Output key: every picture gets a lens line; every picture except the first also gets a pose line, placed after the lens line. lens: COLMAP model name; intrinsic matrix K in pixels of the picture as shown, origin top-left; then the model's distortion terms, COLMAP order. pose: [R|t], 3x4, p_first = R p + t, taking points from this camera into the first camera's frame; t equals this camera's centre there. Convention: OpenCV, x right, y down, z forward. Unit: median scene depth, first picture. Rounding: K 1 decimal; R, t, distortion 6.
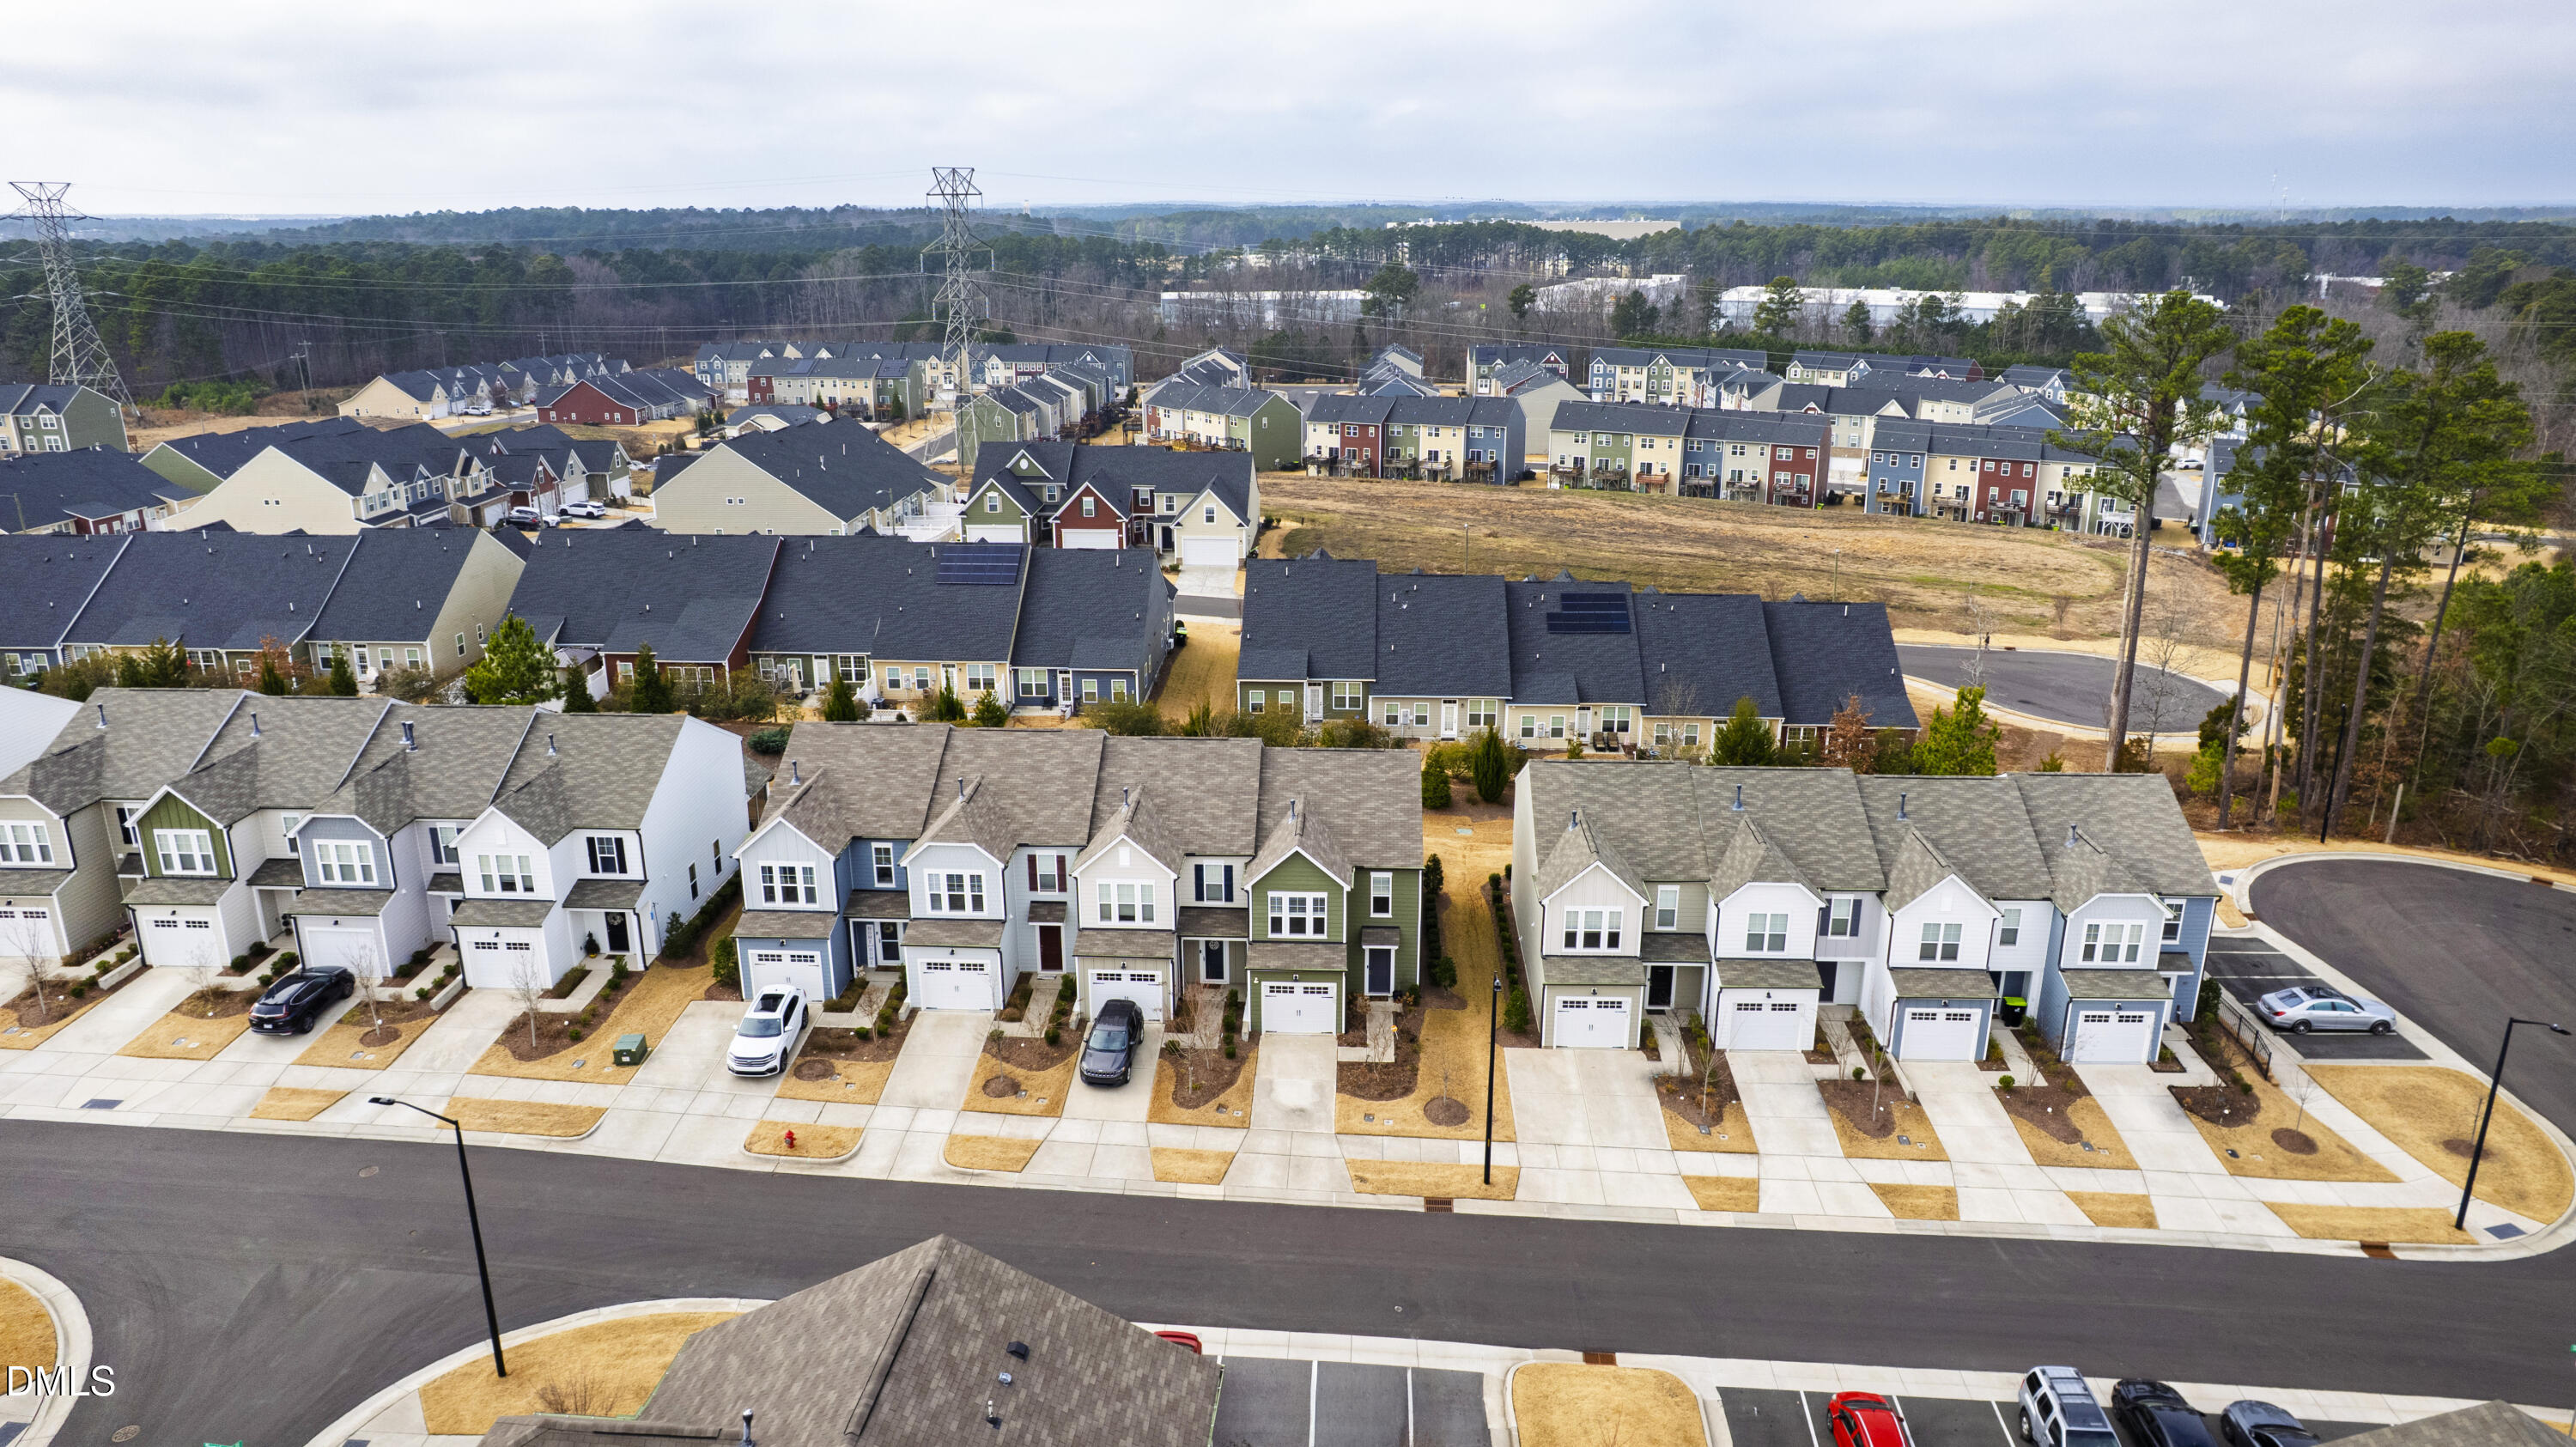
lens RADIAL K [[1606.5, 0, 1289.7], [0, 1606.5, 716.3], [0, 0, 1]] dist [-0.008583, -0.001981]
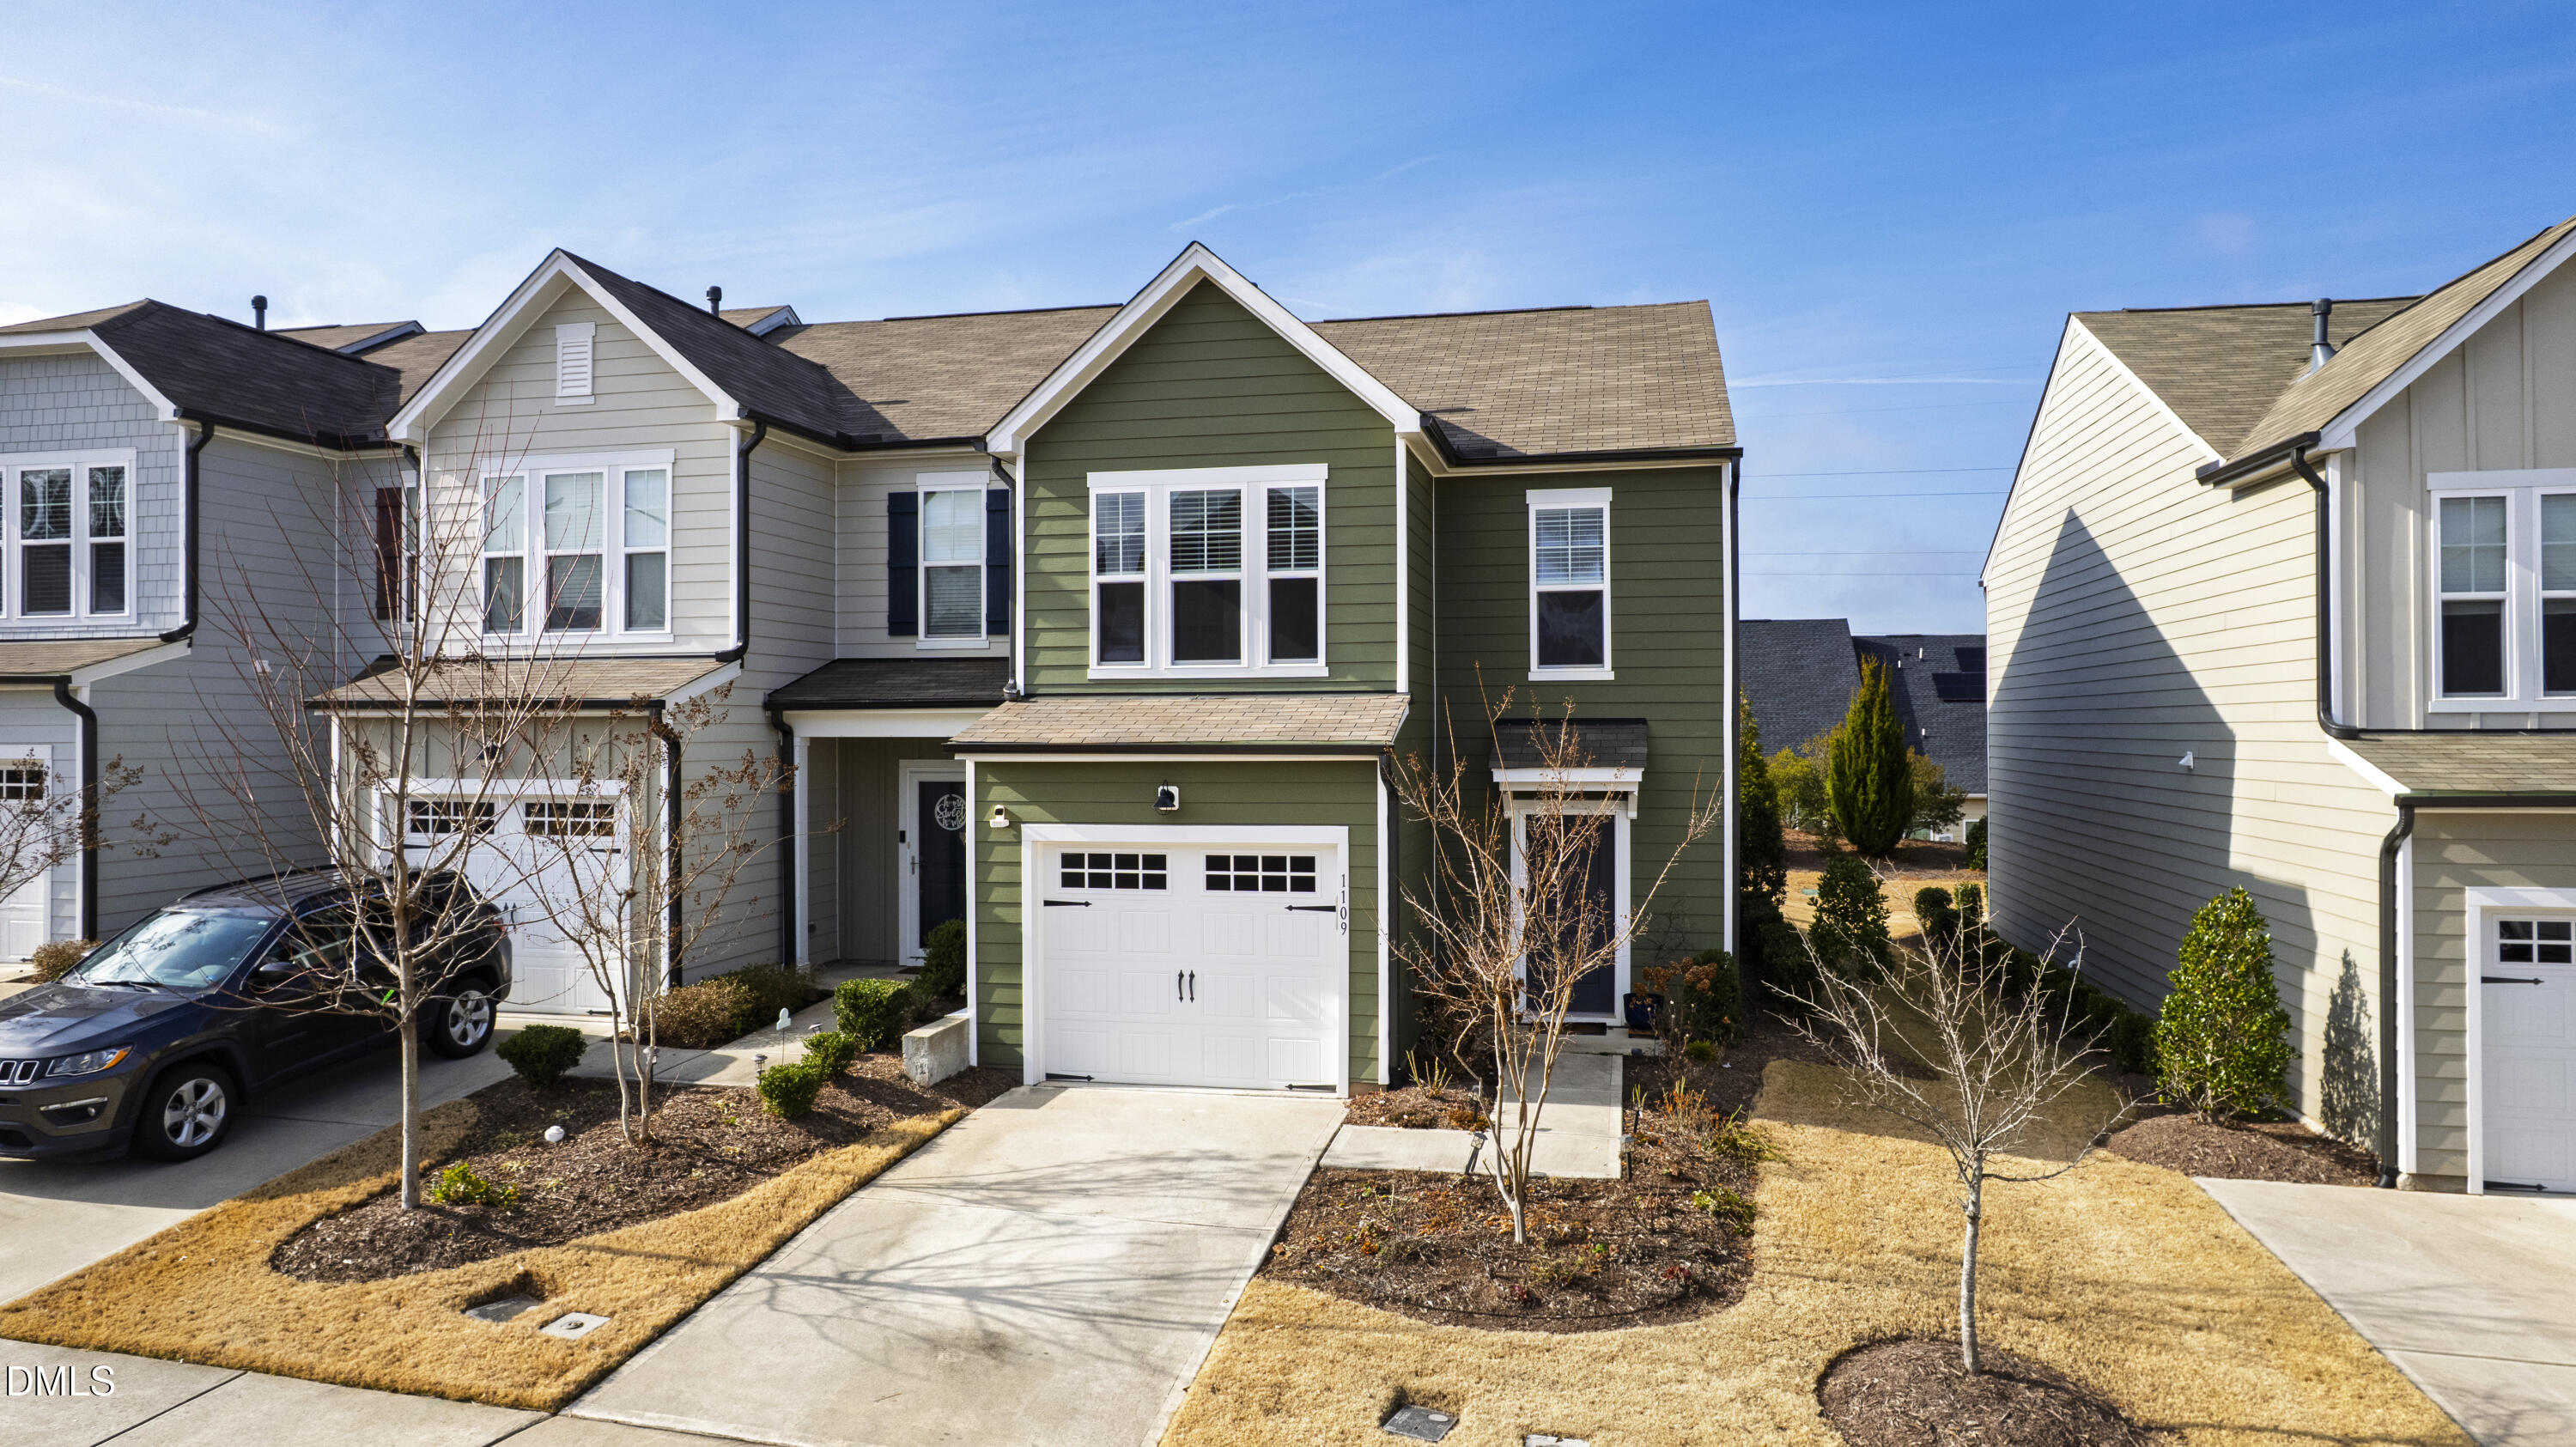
lens RADIAL K [[1606.5, 0, 1273.9], [0, 1606.5, 724.6], [0, 0, 1]] dist [-0.008583, -0.001981]
pose [[0.985259, -0.002204, -0.171053, 0.056081], [-0.049824, 0.952871, -0.299257, 0.217178], [0.163651, 0.303368, 0.938715, 0.786541]]
